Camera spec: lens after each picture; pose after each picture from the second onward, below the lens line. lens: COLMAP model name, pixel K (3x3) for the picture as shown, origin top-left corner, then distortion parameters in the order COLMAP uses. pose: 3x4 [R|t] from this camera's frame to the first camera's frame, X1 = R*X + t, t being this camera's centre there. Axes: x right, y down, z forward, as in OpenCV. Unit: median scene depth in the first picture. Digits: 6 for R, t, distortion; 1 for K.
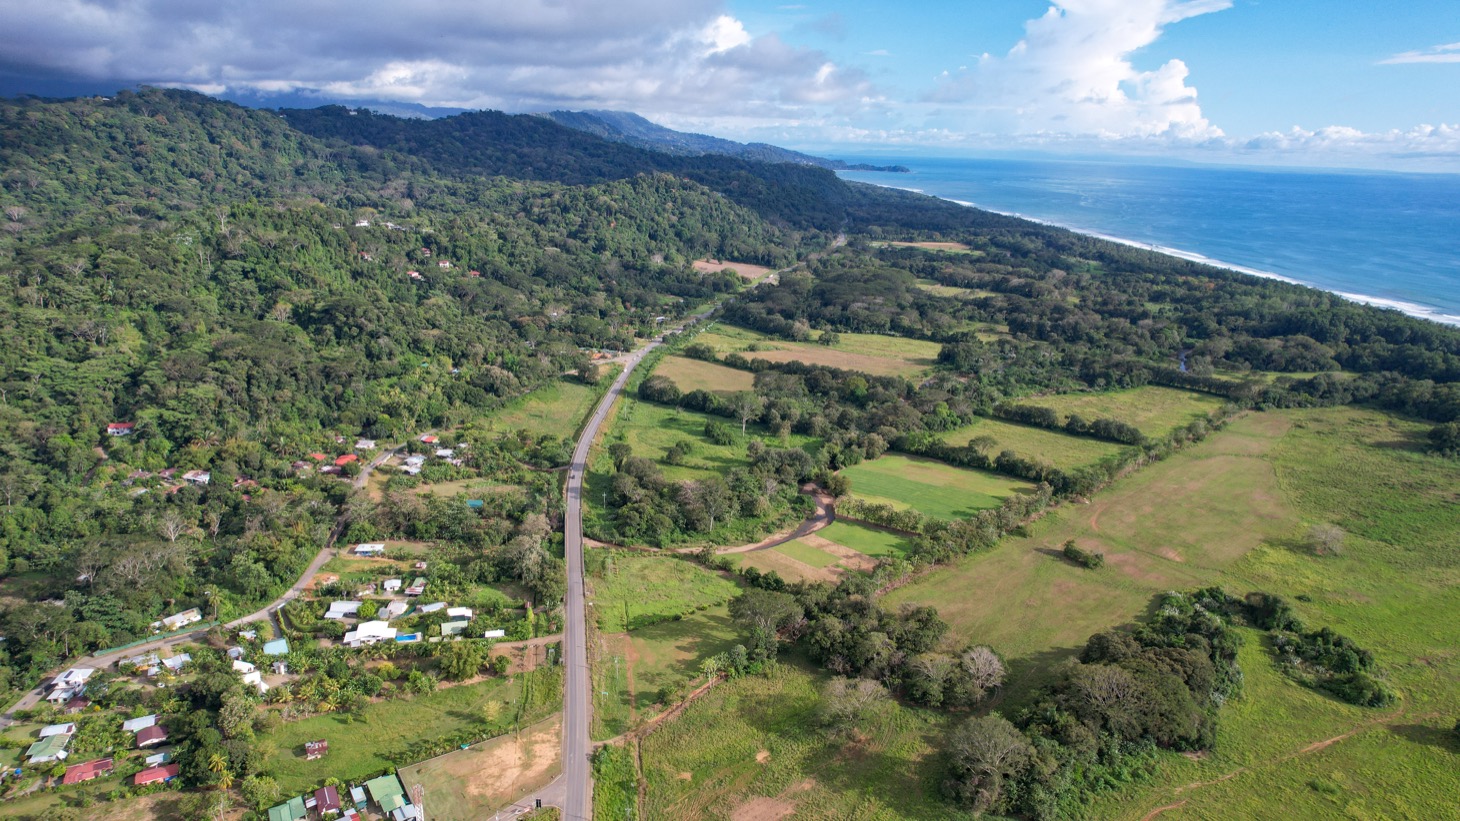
lens RADIAL K [[934.6, 0, 726.2], [0, 934.6, 408.2], [0, 0, 1]] dist [-0.058234, 0.033964]
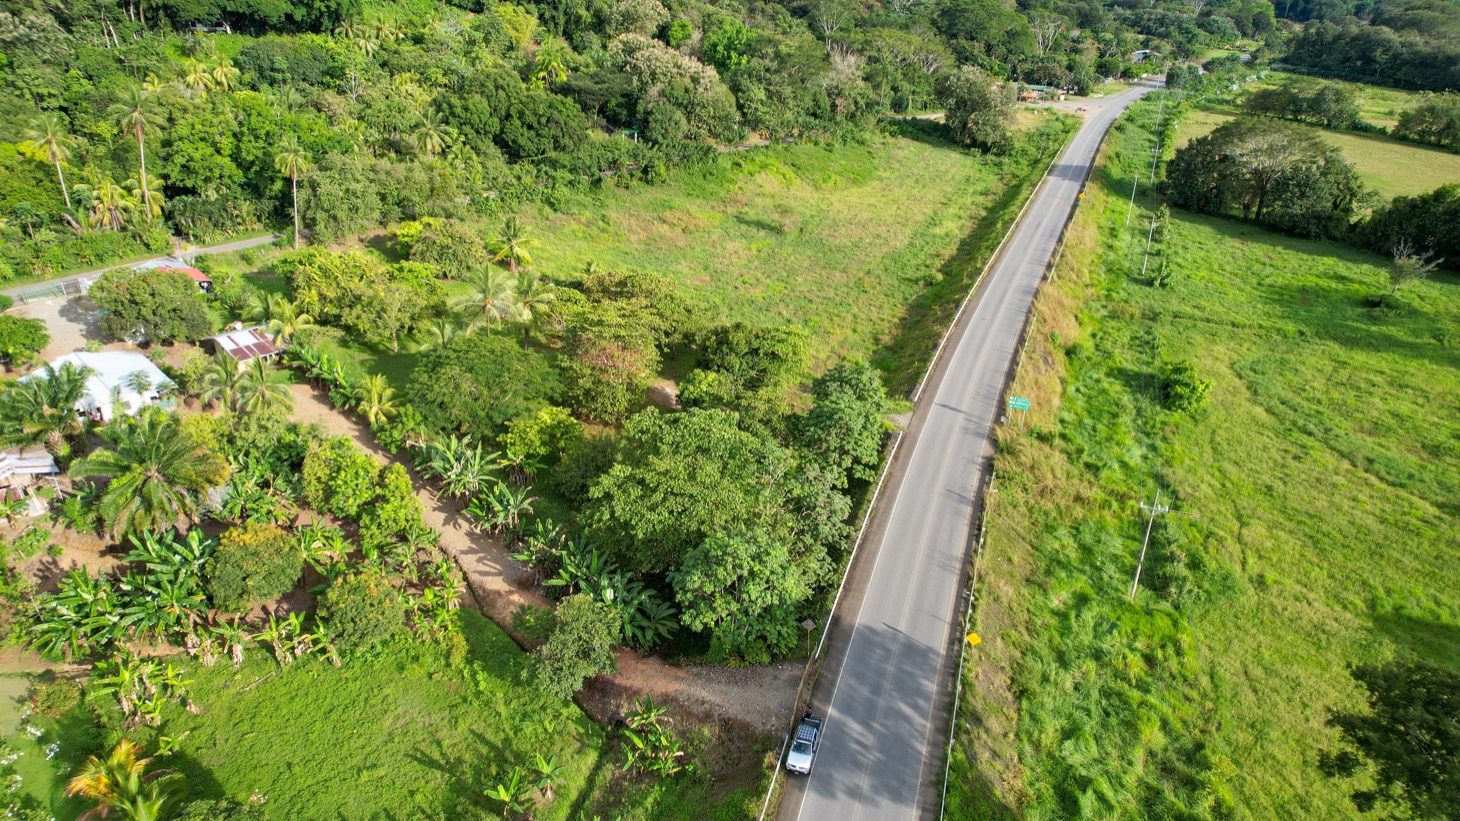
lens RADIAL K [[934.6, 0, 726.2], [0, 934.6, 408.2], [0, 0, 1]] dist [-0.058234, 0.033964]
pose [[0.929740, 0.154943, -0.334032, -0.144962], [-0.096447, 0.977960, 0.185184, 0.012829], [0.355362, -0.139956, 0.924191, 0.901829]]
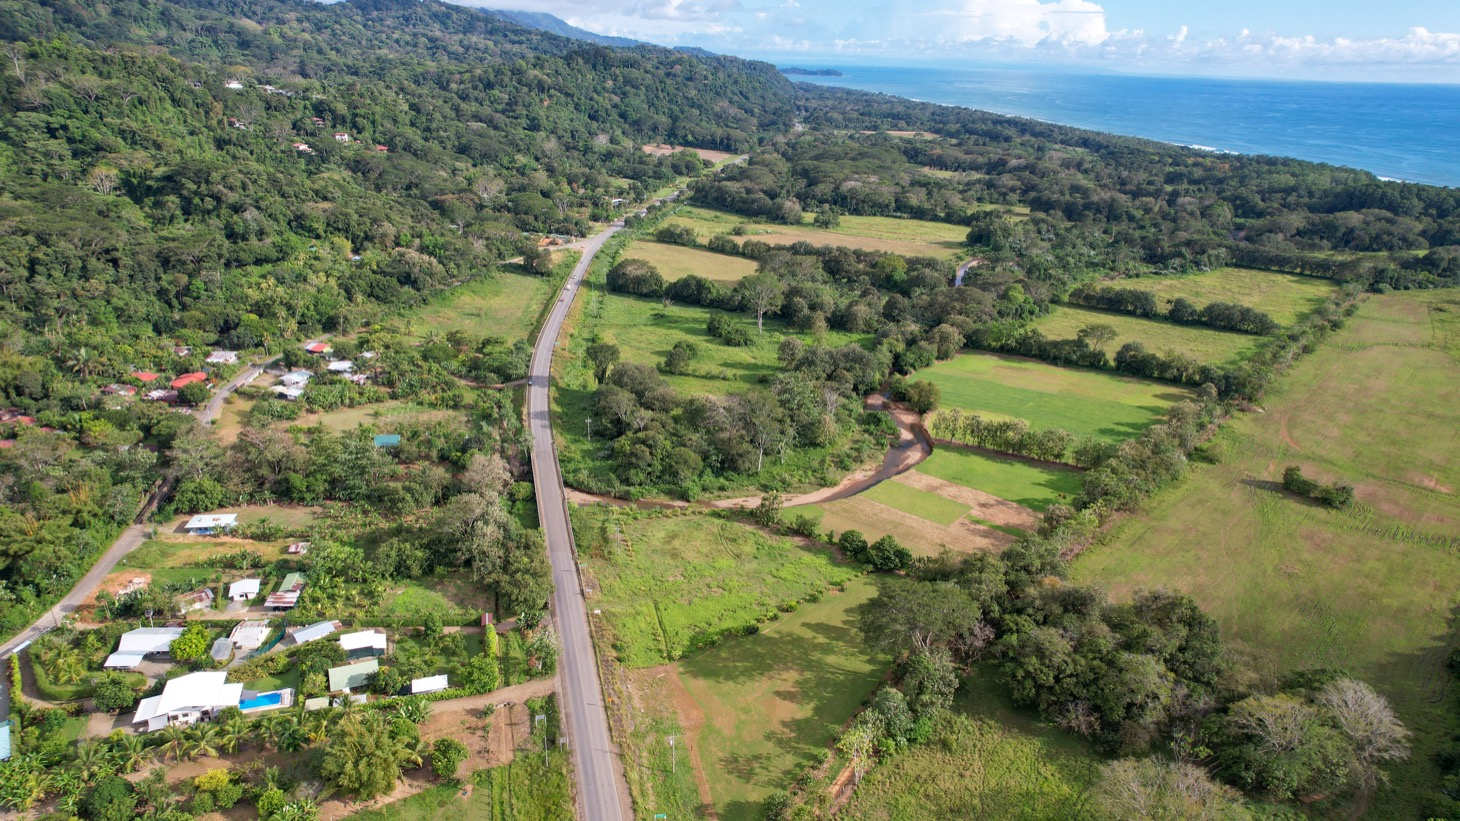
lens RADIAL K [[938.6, 0, 727.9], [0, 938.6, 408.2], [0, 0, 1]] dist [-0.080339, 0.074301]
pose [[0.996676, -0.029815, 0.075813, -0.073330], [0.023097, 0.995853, 0.087996, 0.025723], [-0.078122, -0.085953, 0.993232, 0.302608]]
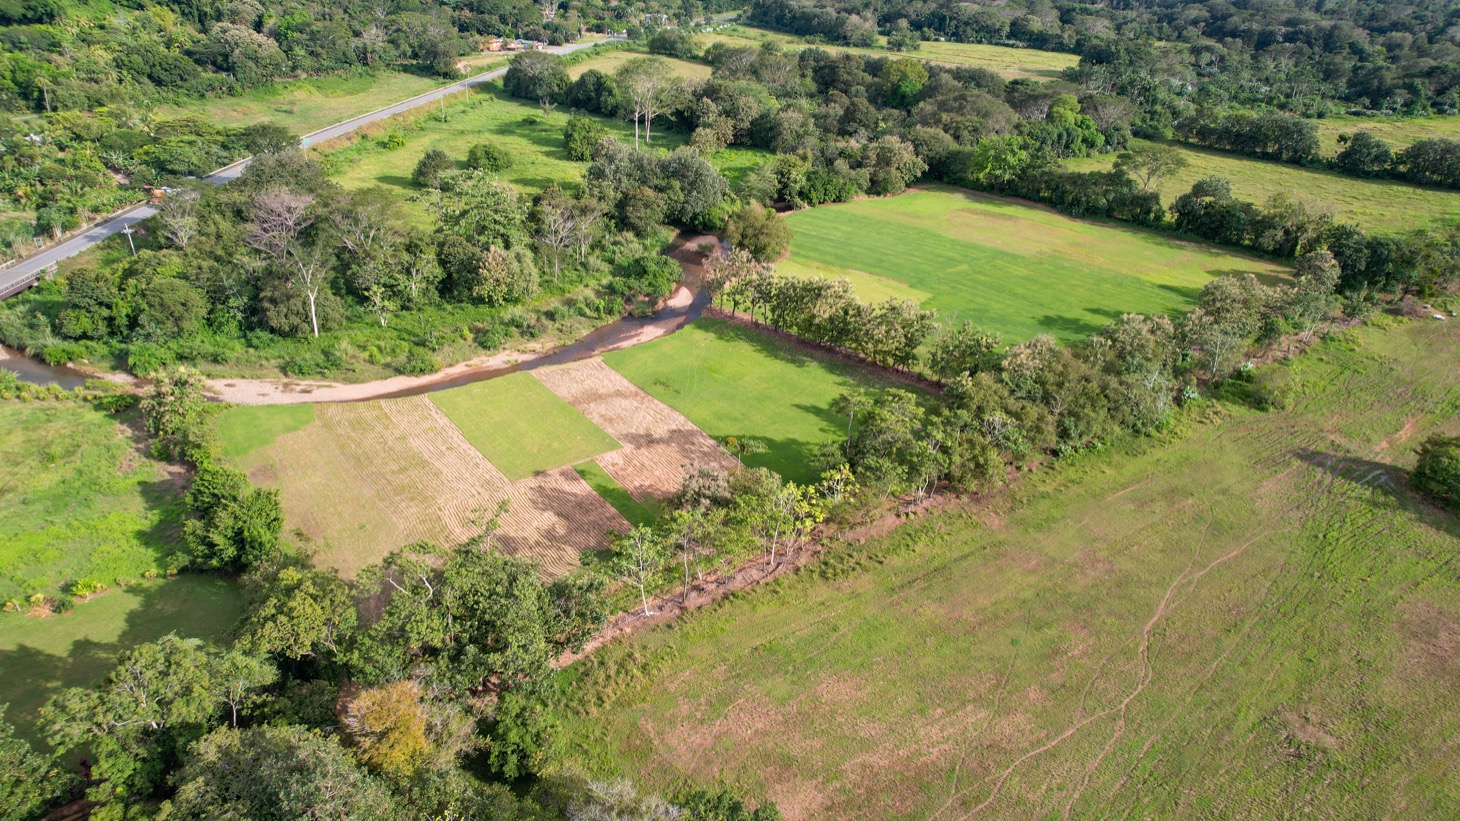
lens RADIAL K [[938.6, 0, 727.9], [0, 938.6, 408.2], [0, 0, 1]] dist [-0.080339, 0.074301]
pose [[0.988713, 0.063778, -0.135572, 0.158919], [-0.035151, 0.978359, 0.203907, 0.069796], [0.145643, -0.196839, 0.969558, 0.574326]]
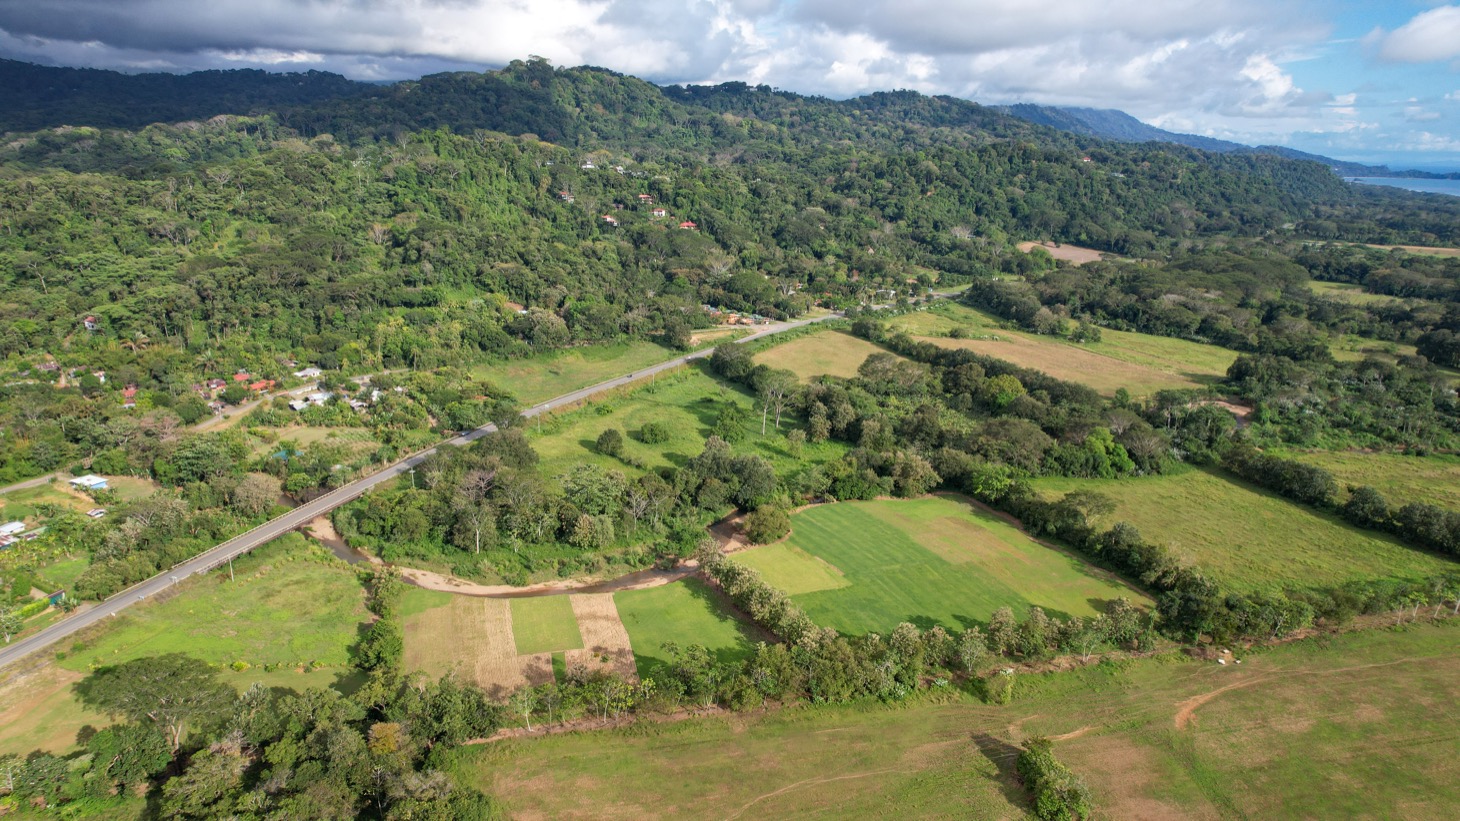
lens RADIAL K [[934.6, 0, 726.2], [0, 934.6, 408.2], [0, 0, 1]] dist [-0.058234, 0.033964]
pose [[0.874663, 0.131787, -0.466472, 0.348650], [-0.134710, 0.990510, 0.027250, -0.003561], [0.465637, 0.039004, 0.884116, 0.440399]]
